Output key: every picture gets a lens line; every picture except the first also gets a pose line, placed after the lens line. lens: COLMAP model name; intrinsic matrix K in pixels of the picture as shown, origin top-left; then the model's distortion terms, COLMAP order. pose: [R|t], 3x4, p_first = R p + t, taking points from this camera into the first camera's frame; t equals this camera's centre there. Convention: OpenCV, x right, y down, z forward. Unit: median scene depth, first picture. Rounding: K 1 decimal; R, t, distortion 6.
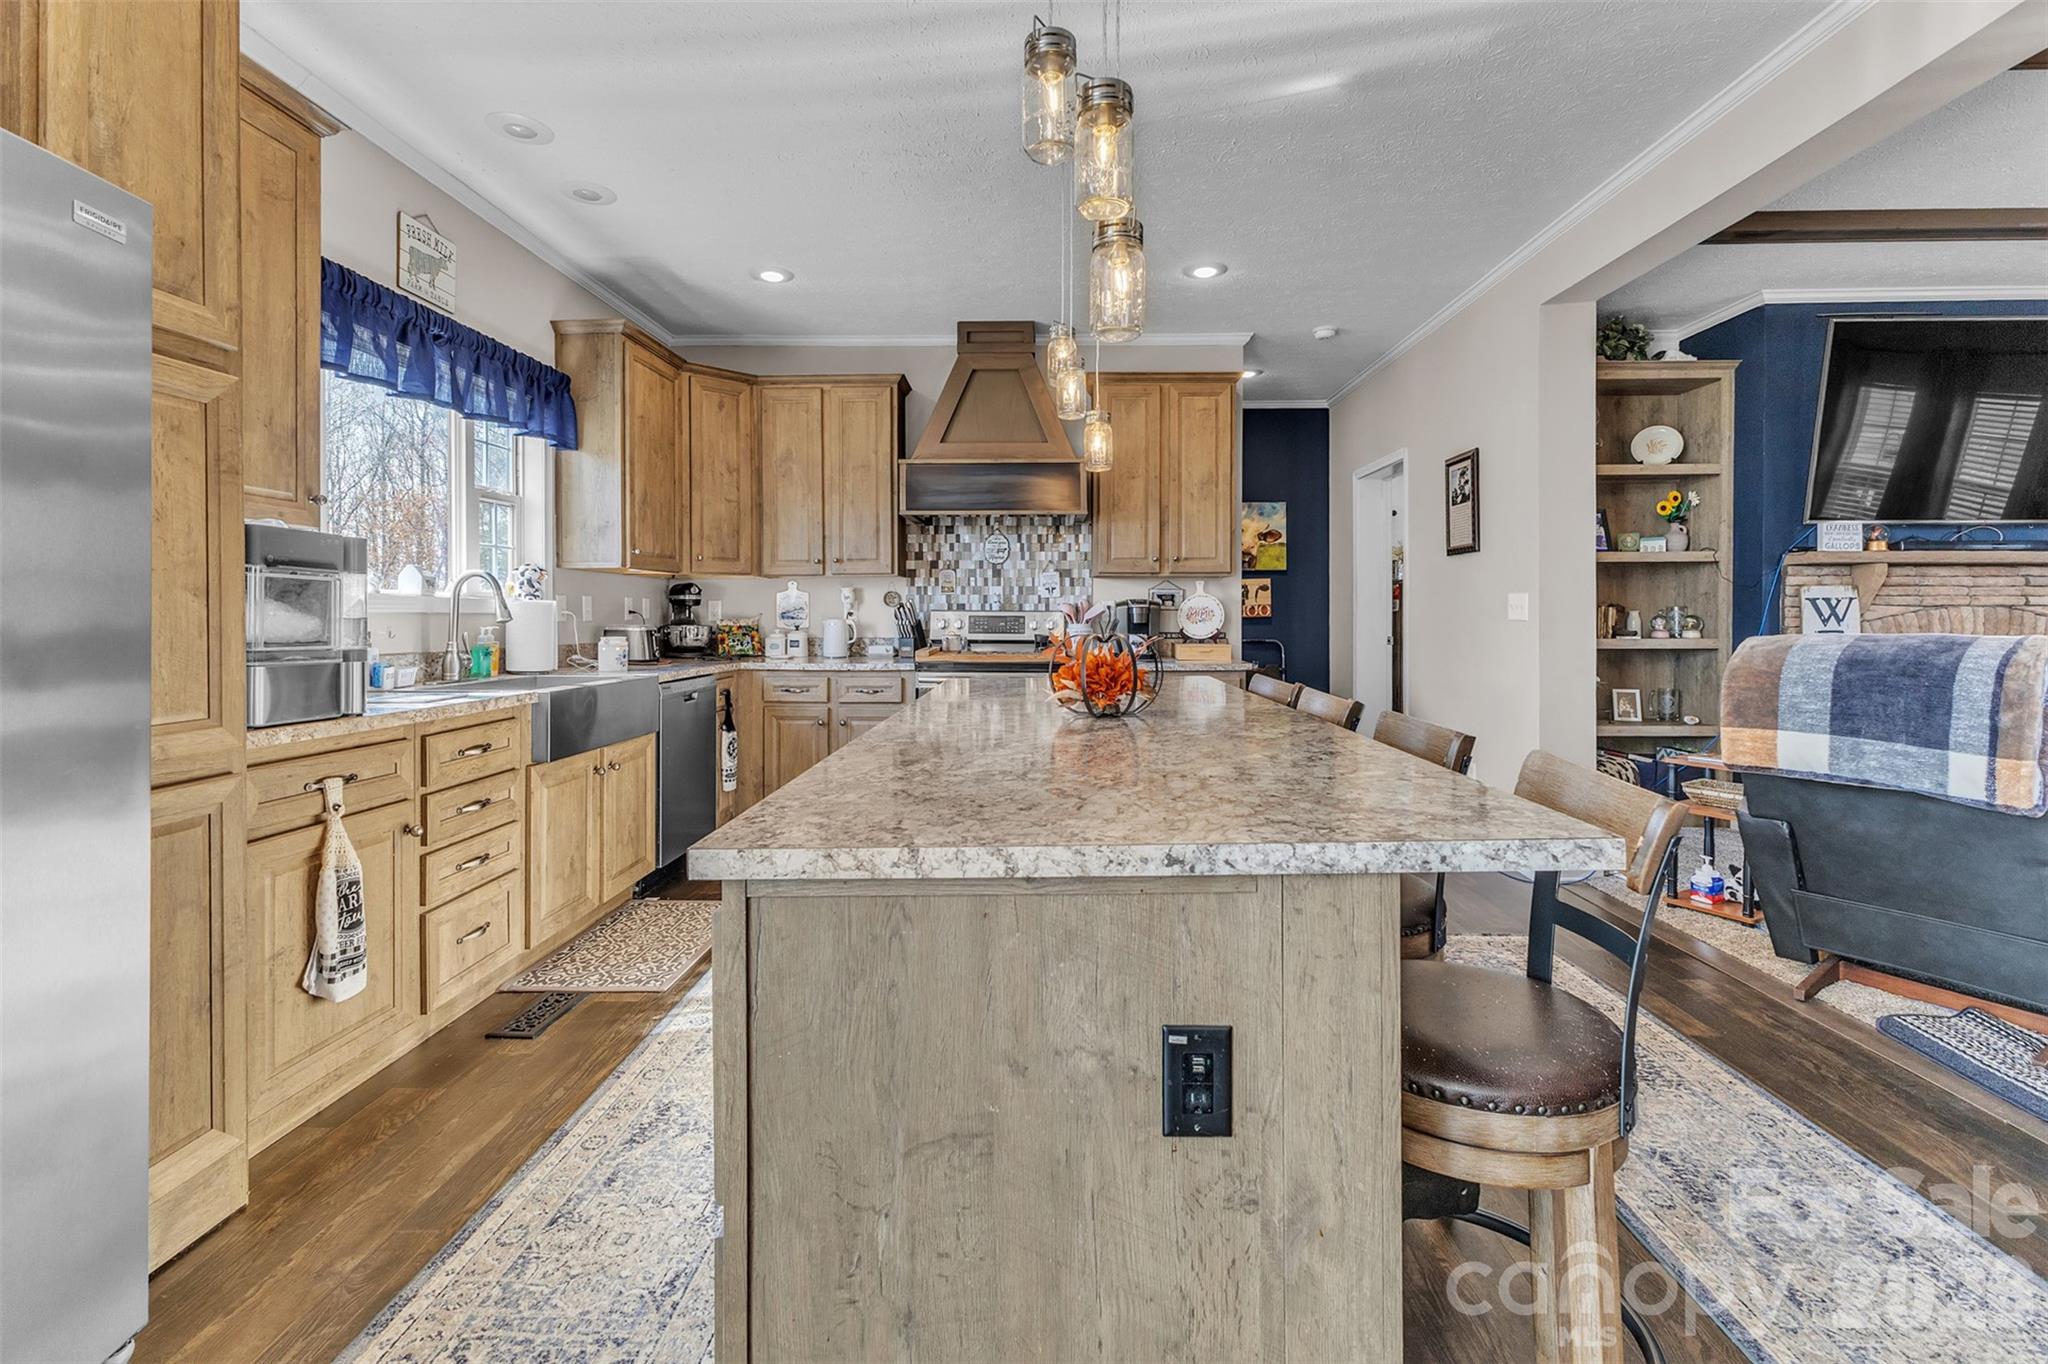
lens RADIAL K [[897.1, 0, 1006.8], [0, 897.1, 614.9], [0, 0, 1]] dist [0.013310, -0.001212]
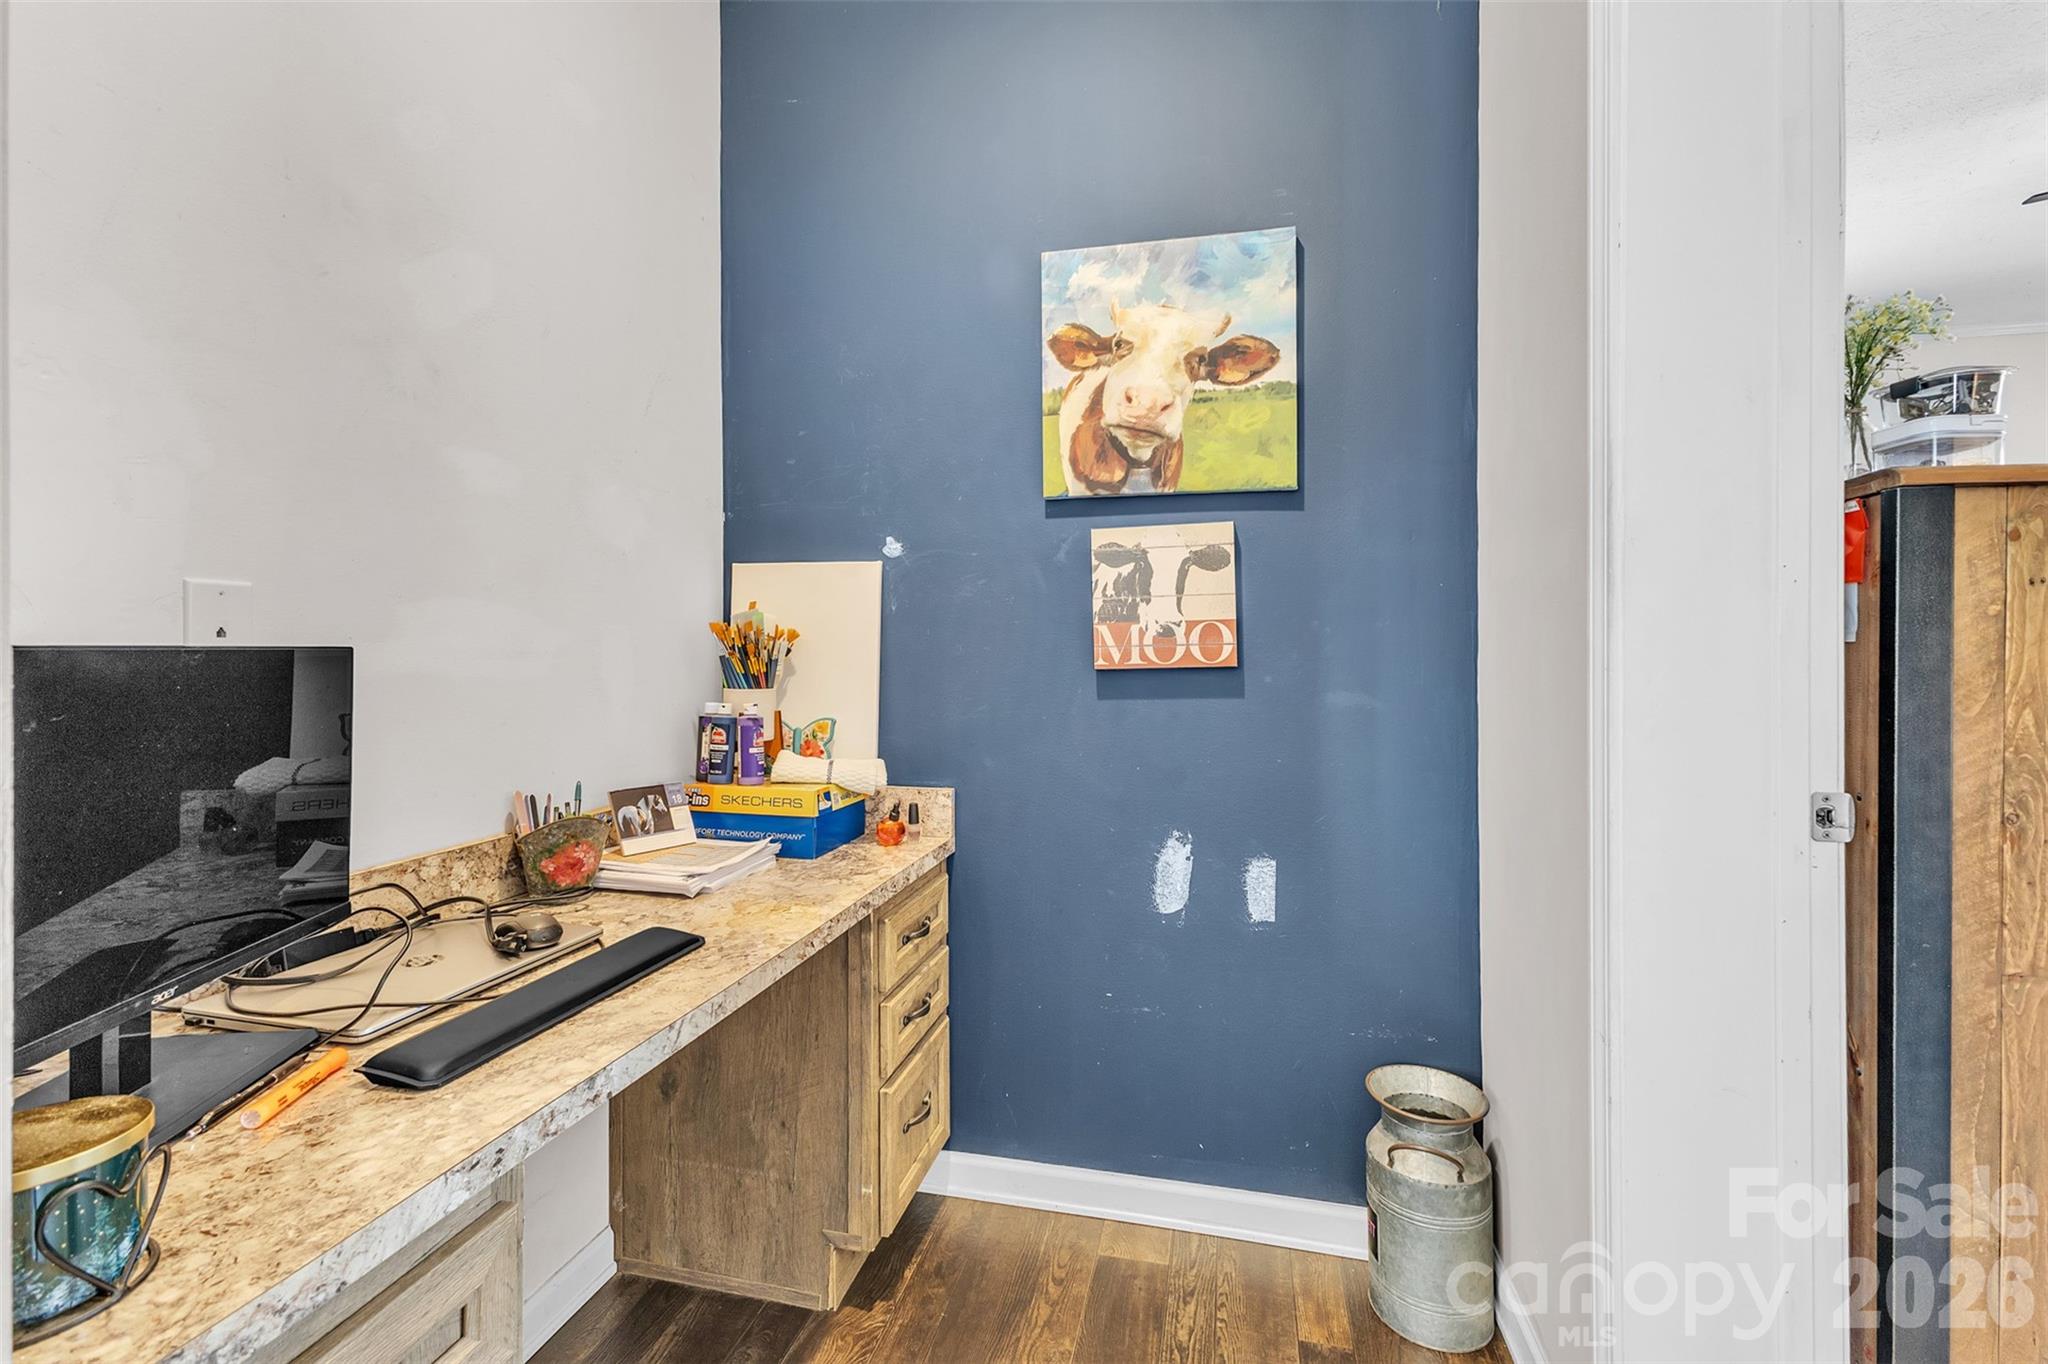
lens RADIAL K [[897.1, 0, 1032.5], [0, 897.1, 665.7], [0, 0, 1]] dist [0.013310, -0.001212]
pose [[0.981225, 0.002195, -0.192855, 0.562531], [-0.001653, 0.999994, 0.002972, 0.002680], [0.192860, -0.002598, 0.981223, 1.431344]]
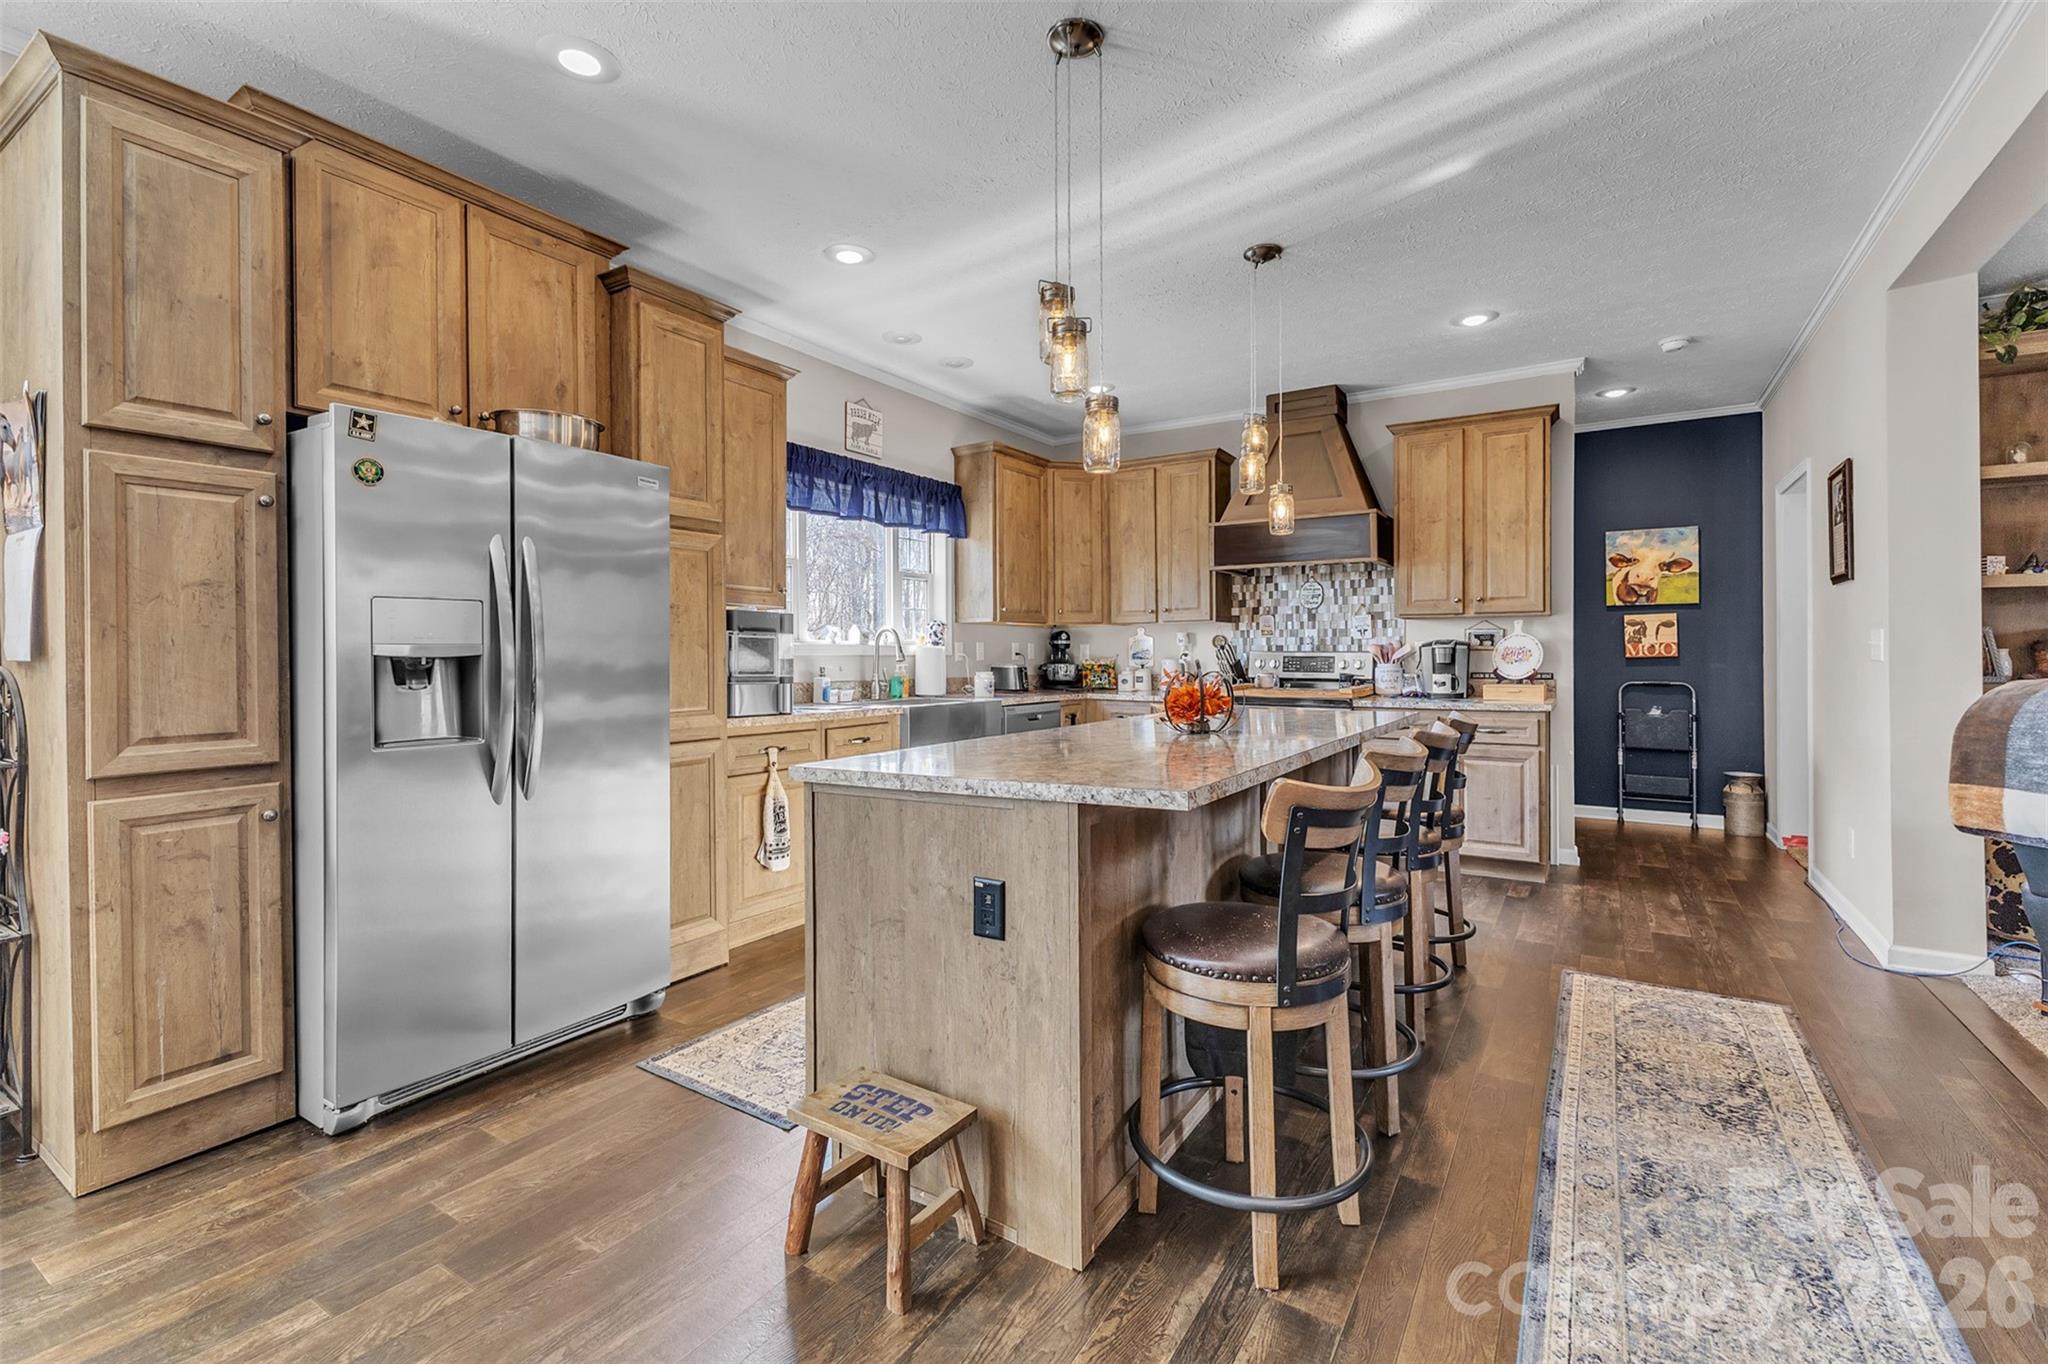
lens RADIAL K [[897.1, 0, 1033.5], [0, 897.1, 655.9], [0, 0, 1]] dist [0.013310, -0.001212]
pose [[0.858582, -0.001940, -0.512672, 0.403725], [0.002653, 0.999996, 0.000660, -0.001523], [0.512669, -0.001926, 0.858584, -0.176749]]
